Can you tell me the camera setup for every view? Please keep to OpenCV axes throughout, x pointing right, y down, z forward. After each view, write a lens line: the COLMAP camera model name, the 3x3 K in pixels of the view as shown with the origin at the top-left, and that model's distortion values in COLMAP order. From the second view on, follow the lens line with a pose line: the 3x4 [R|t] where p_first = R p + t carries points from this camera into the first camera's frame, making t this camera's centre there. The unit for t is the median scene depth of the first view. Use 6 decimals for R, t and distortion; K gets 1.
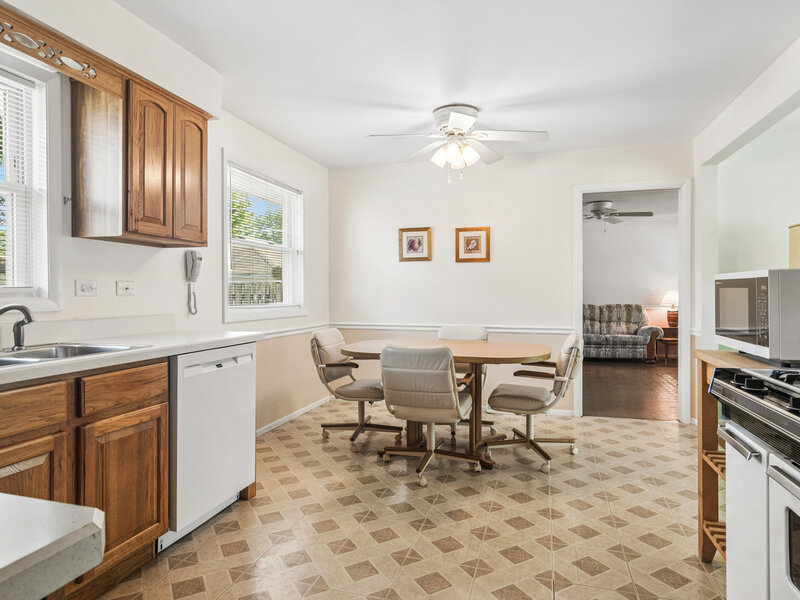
lens RADIAL K [[490.9, 0, 400.0], [0, 490.9, 300.0], [0, 0, 1]] dist [0.003760, 0.002423]
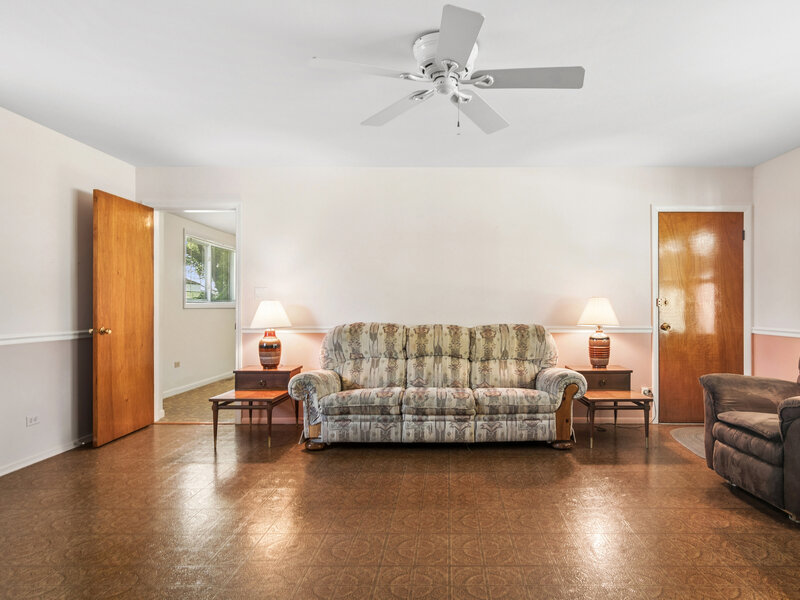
lens RADIAL K [[490.9, 0, 400.0], [0, 490.9, 300.0], [0, 0, 1]] dist [0.003760, 0.002423]
pose [[0.983214, 0.001511, 0.182450, 0.246288], [-0.000928, 0.999994, -0.003280, -0.016674], [-0.182454, 0.003055, 0.983210, 0.517674]]
